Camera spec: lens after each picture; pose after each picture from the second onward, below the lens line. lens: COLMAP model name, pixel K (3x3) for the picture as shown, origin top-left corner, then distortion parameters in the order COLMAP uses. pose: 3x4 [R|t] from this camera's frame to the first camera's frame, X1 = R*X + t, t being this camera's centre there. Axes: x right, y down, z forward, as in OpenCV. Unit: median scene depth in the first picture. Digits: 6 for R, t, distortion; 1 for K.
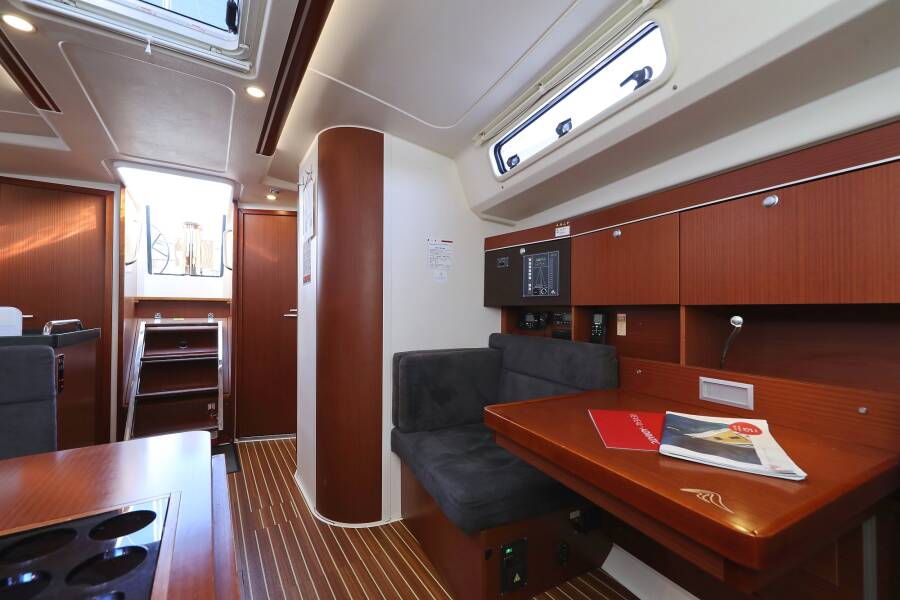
lens RADIAL K [[367.9, 0, 449.6], [0, 367.9, 304.1], [0, 0, 1]] dist [0.008225, 0.000025]
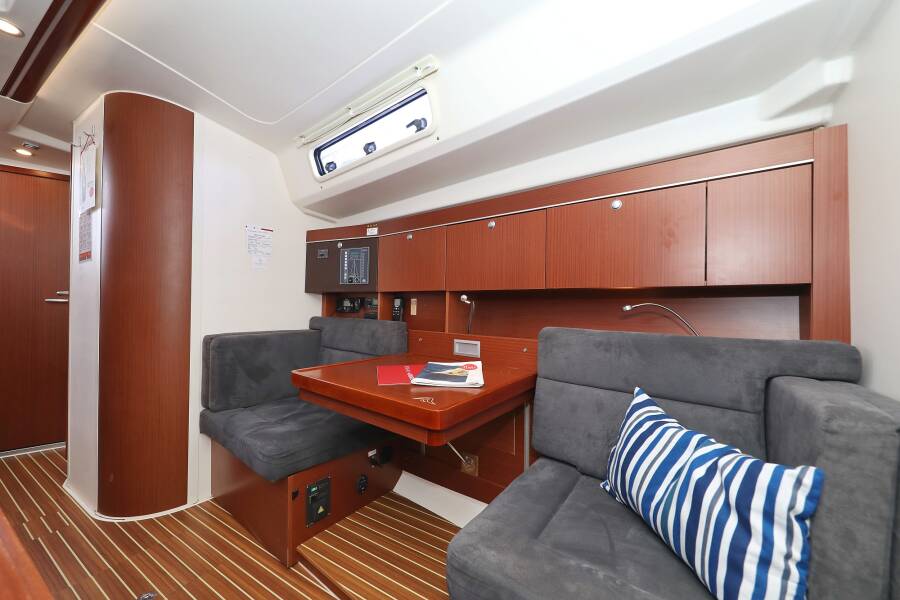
lens RADIAL K [[337.0, 0, 450.0], [0, 337.0, 303.5], [0, 0, 1]] dist [-0.000499, 0.000437]
pose [[0.896648, 0.011551, 0.442594, 0.044312], [-0.017119, 0.999817, 0.008588, 0.028191], [-0.442414, -0.015277, 0.896681, -0.124662]]
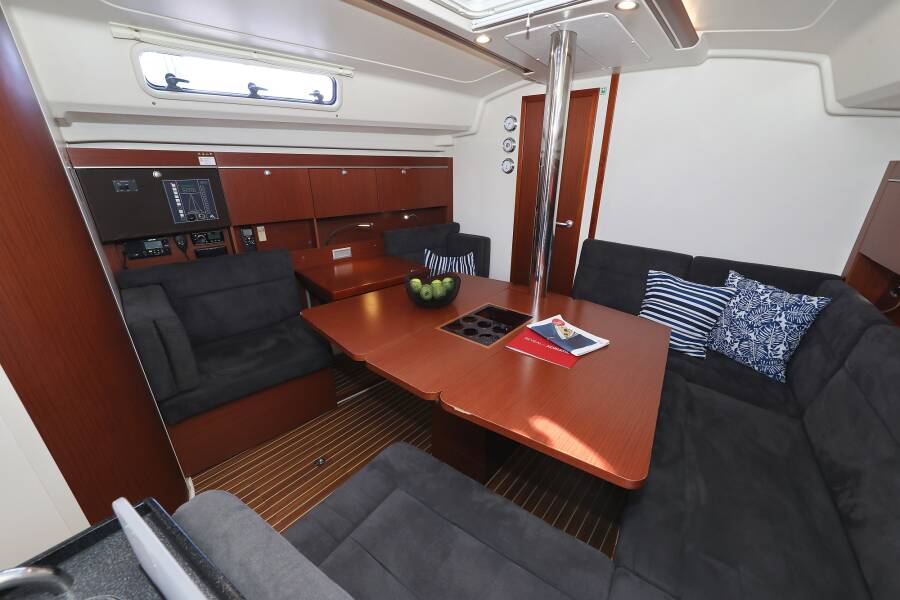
lens RADIAL K [[356.8, 0, 452.7], [0, 356.8, 306.1], [0, 0, 1]] dist [0.005721, 0.001139]
pose [[-0.296505, -0.356020, 0.886191, -1.051206], [-0.015079, 0.929548, 0.368393, -0.197711], [-0.954912, 0.095868, -0.280984, 0.620910]]
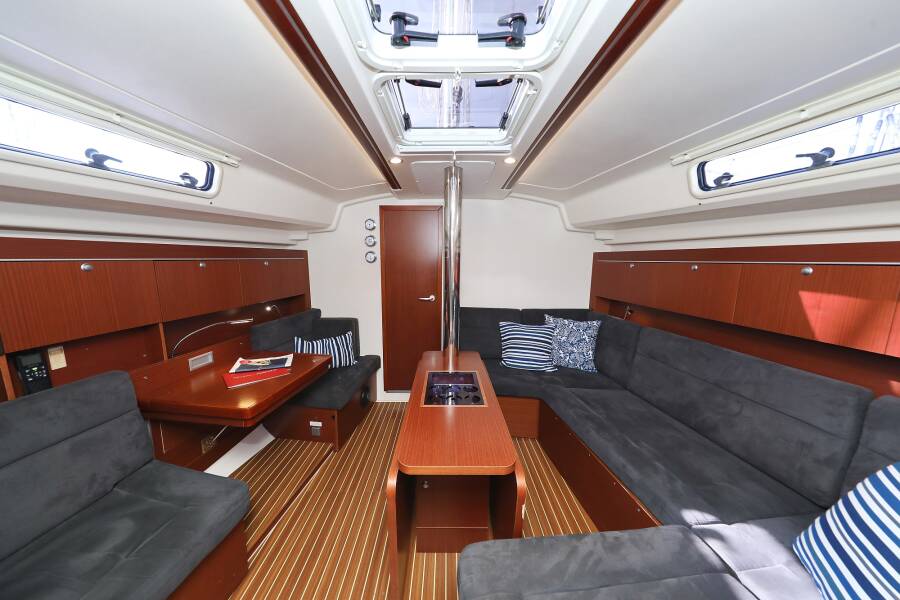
lens RADIAL K [[289.9, 0, 450.3], [0, 289.9, 299.4], [0, 0, 1]] dist [0.000790, -0.000350]
pose [[-0.832982, -0.076658, 0.547964, -0.717863], [-0.002990, 0.990965, 0.134086, -0.180320], [-0.553292, 0.110053, -0.825685, 0.933218]]
